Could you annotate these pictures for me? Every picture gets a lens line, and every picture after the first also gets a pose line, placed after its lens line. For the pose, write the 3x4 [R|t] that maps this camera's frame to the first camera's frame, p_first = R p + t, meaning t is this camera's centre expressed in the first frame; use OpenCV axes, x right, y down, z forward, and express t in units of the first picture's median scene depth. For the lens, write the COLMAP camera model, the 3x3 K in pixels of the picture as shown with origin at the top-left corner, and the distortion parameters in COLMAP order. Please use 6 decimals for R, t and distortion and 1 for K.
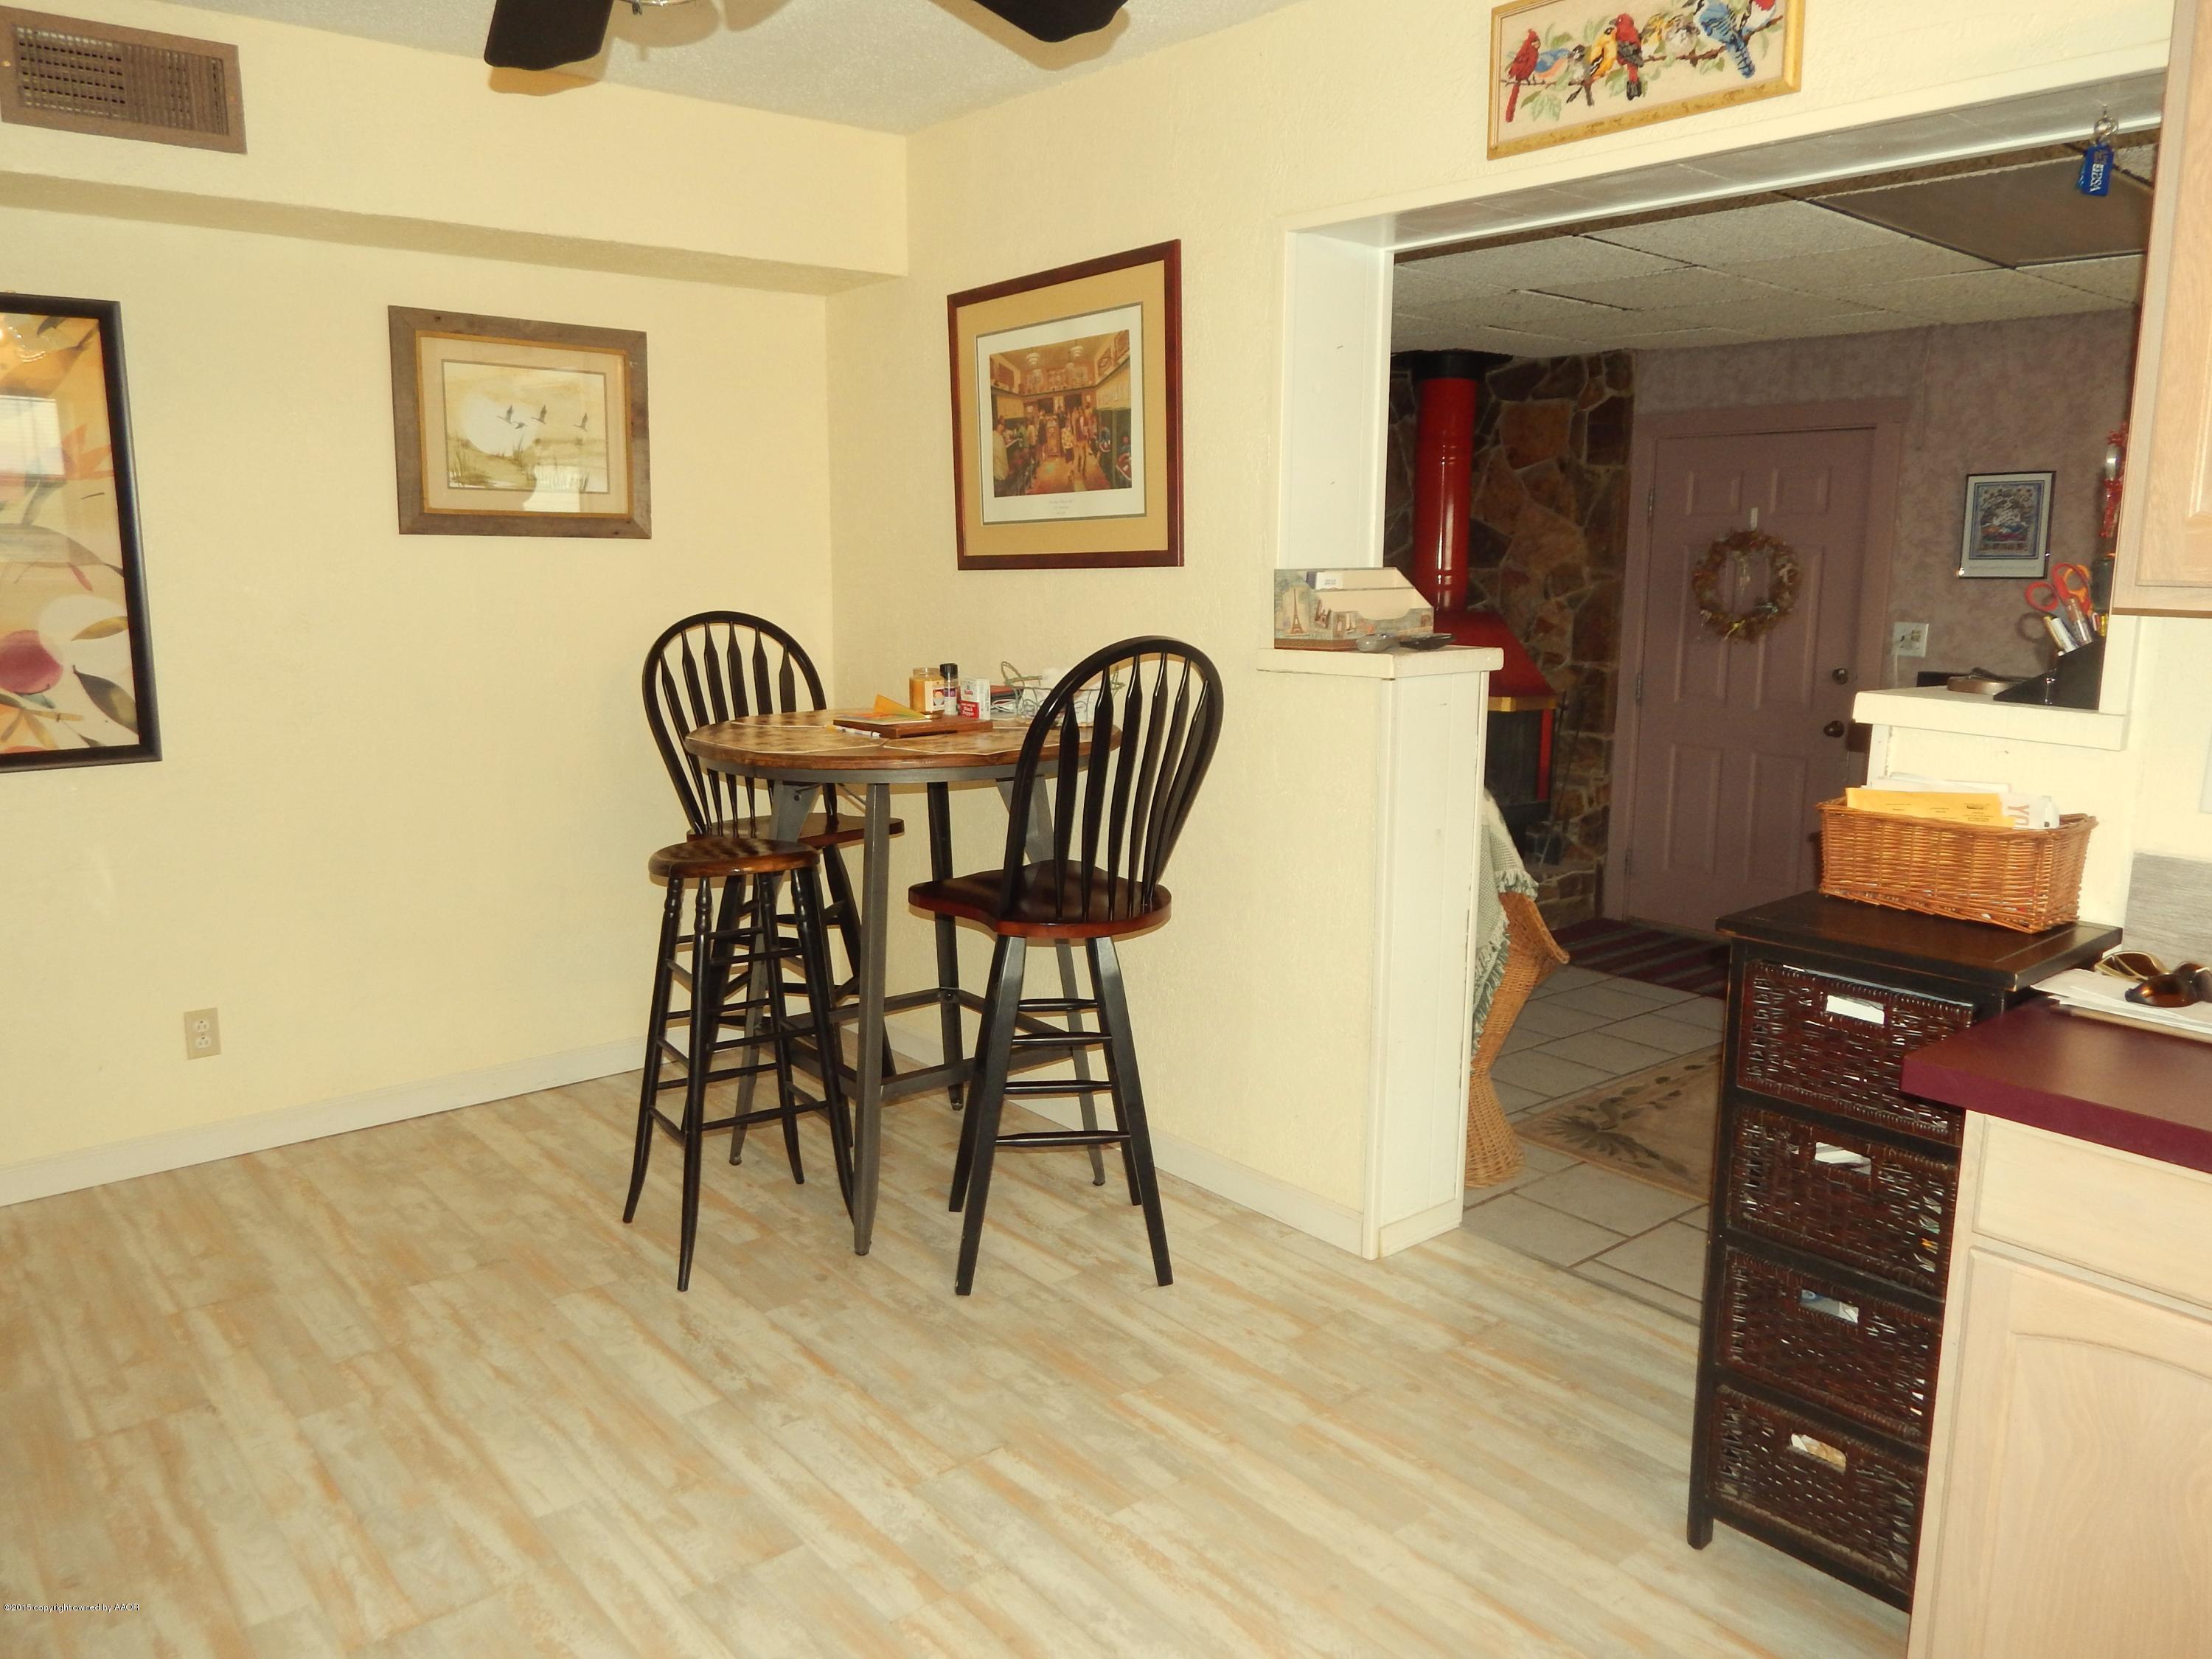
lens RADIAL K [[1608.6, 0, 1105.1], [0, 1608.6, 832.1], [0, 0, 1]] dist [0.000140, -0.004596]
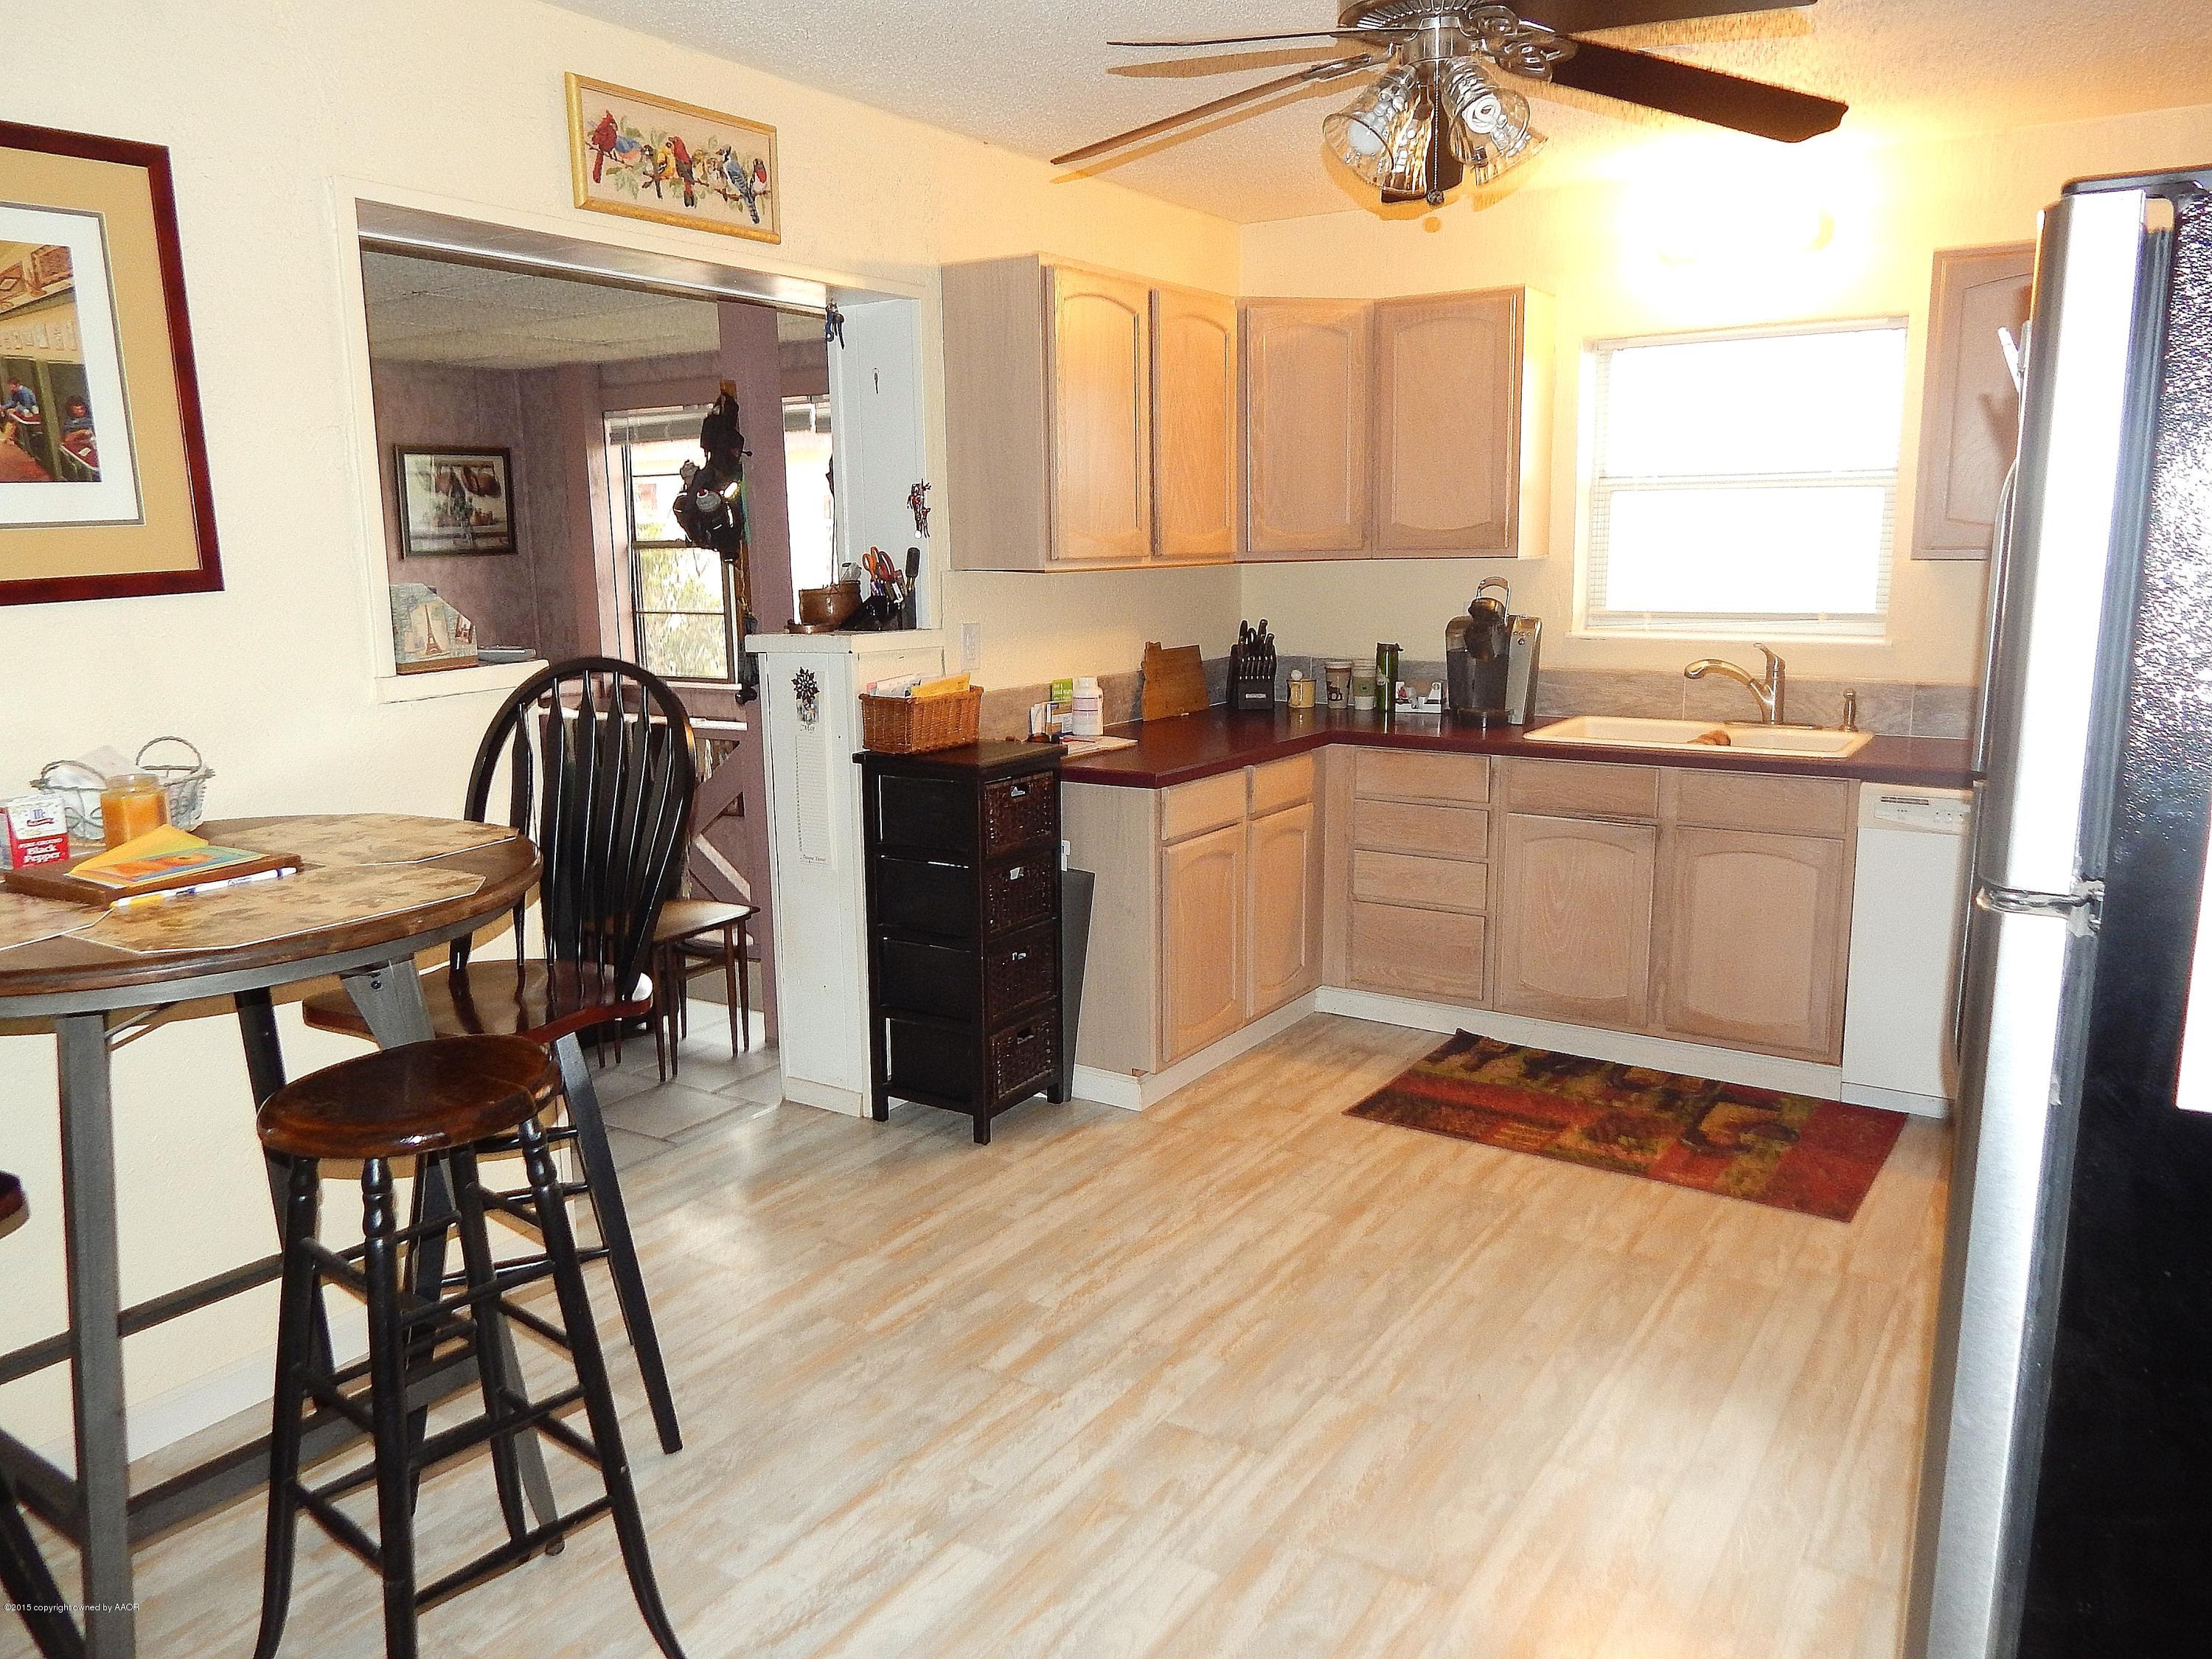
lens RADIAL K [[1608.6, 0, 1101.9], [0, 1608.6, 825.3], [0, 0, 1]] dist [0.000140, -0.004596]
pose [[-0.291763, -0.177426, 0.939891, -1.034955], [0.176807, 0.955706, 0.235297, -0.214036], [-0.940007, 0.234830, -0.247470, 1.074384]]
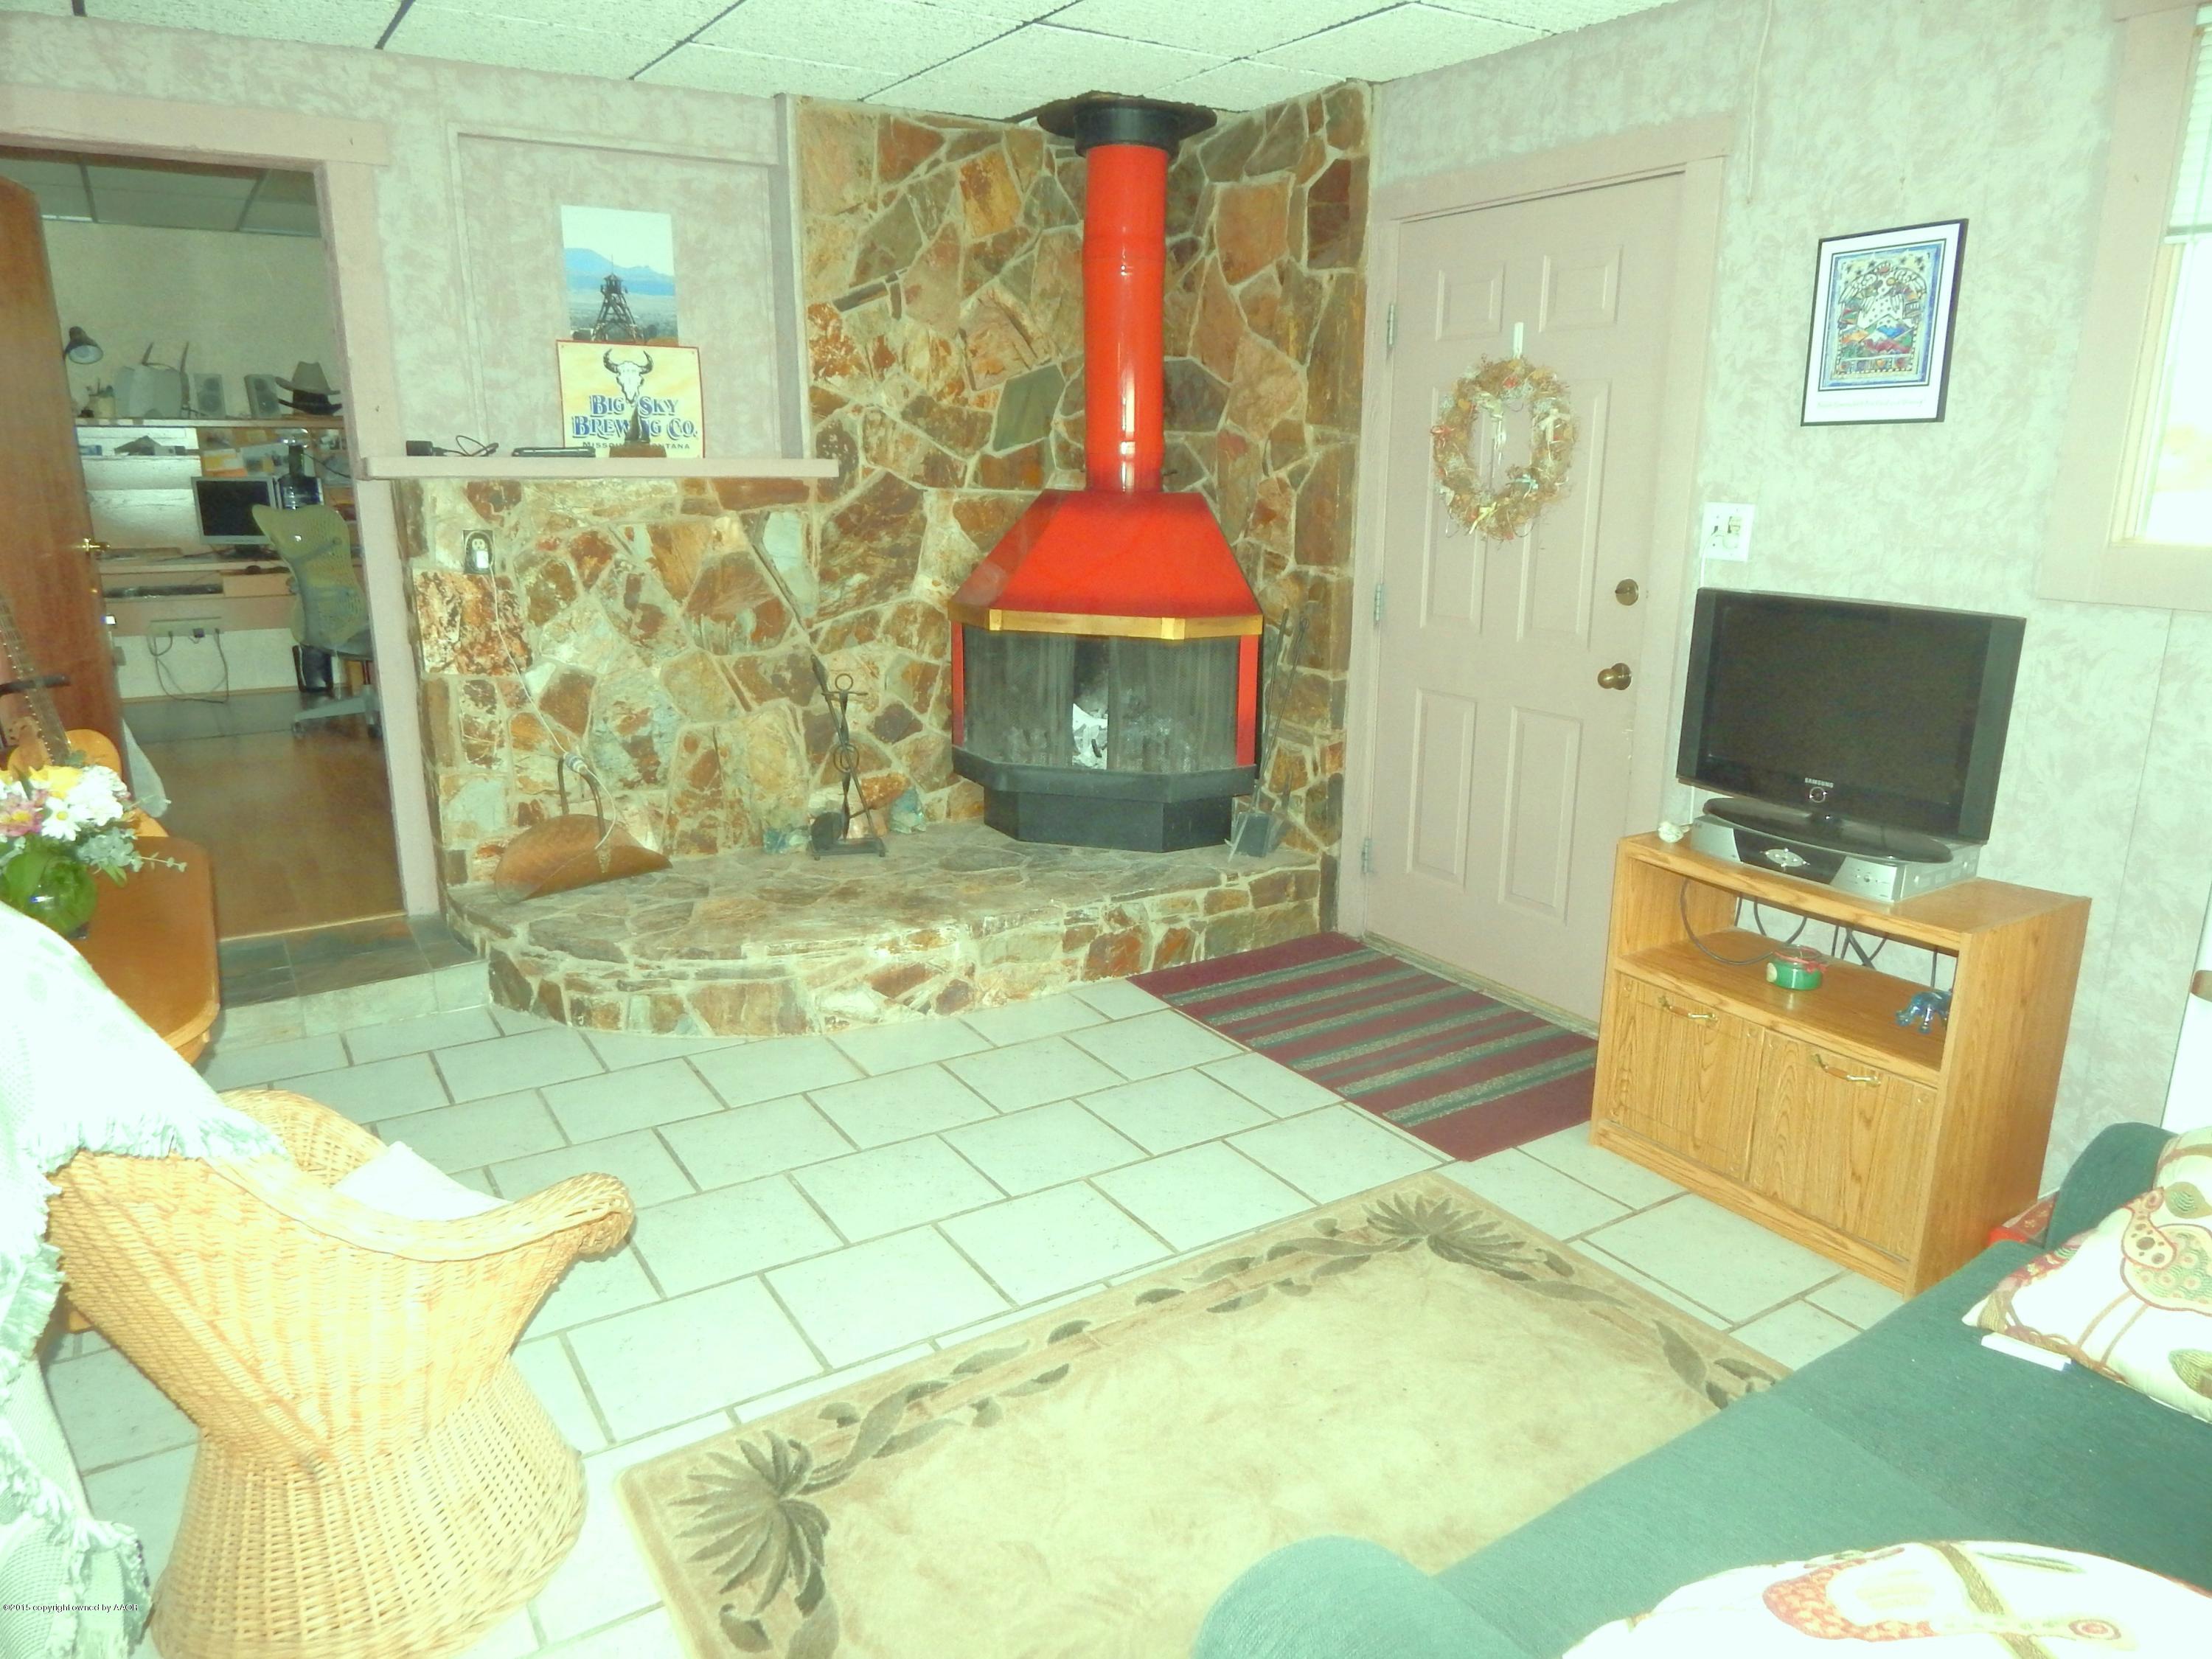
lens RADIAL K [[1461.3, 0, 1102.9], [0, 1461.3, 831.1], [0, 0, 1]] dist [0.004850, -0.000579]
pose [[0.992621, 0.028271, -0.117919, 0.299252], [-0.019238, 0.996841, 0.077053, -0.040748], [0.119725, -0.074216, 0.990029, 0.374434]]
